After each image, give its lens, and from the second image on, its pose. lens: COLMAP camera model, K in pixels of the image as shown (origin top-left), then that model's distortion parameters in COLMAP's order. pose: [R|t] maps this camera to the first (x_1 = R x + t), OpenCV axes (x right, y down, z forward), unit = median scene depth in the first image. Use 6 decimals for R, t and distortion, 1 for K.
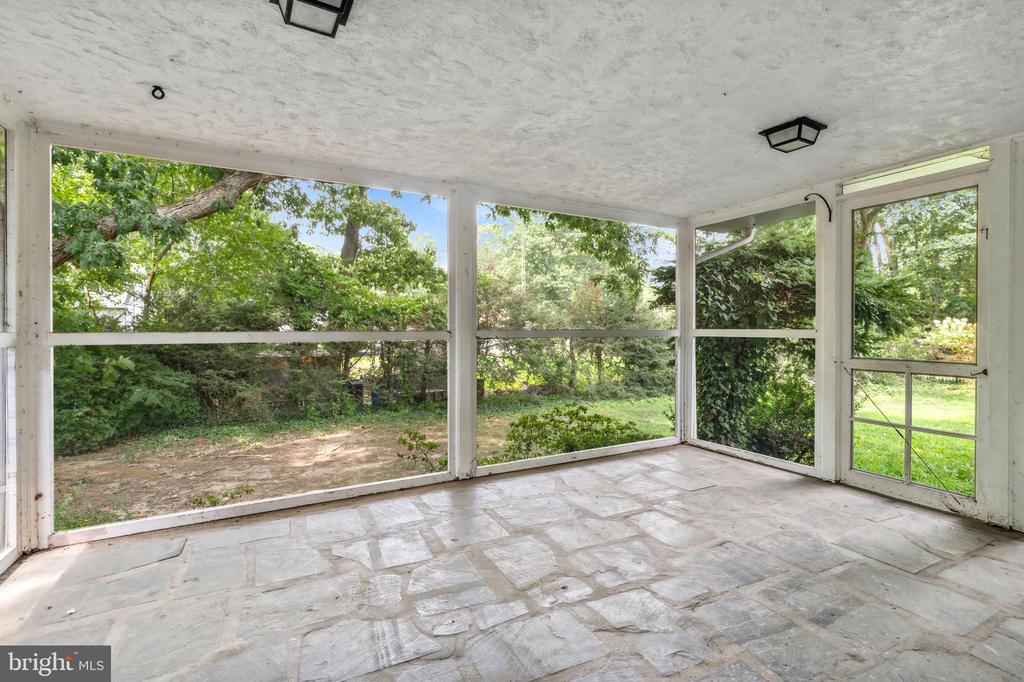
lens RADIAL K [[470.3, 0, 508.9], [0, 470.3, 334.2], [0, 0, 1]] dist [-0.012881, 0.000149]
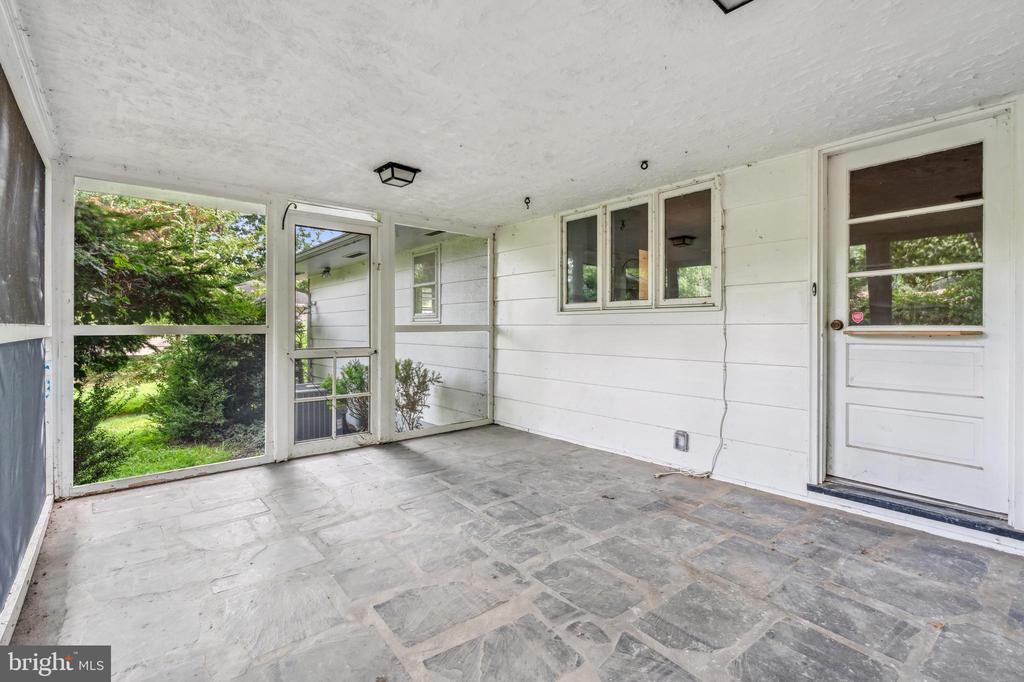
lens RADIAL K [[470.3, 0, 509.2], [0, 470.3, 332.7], [0, 0, 1]] dist [-0.012881, 0.000149]
pose [[-0.227090, -0.012831, 0.973789, -0.739562], [0.009191, 0.999840, 0.015317, -0.005781], [-0.973830, 0.012429, -0.226936, 1.004184]]
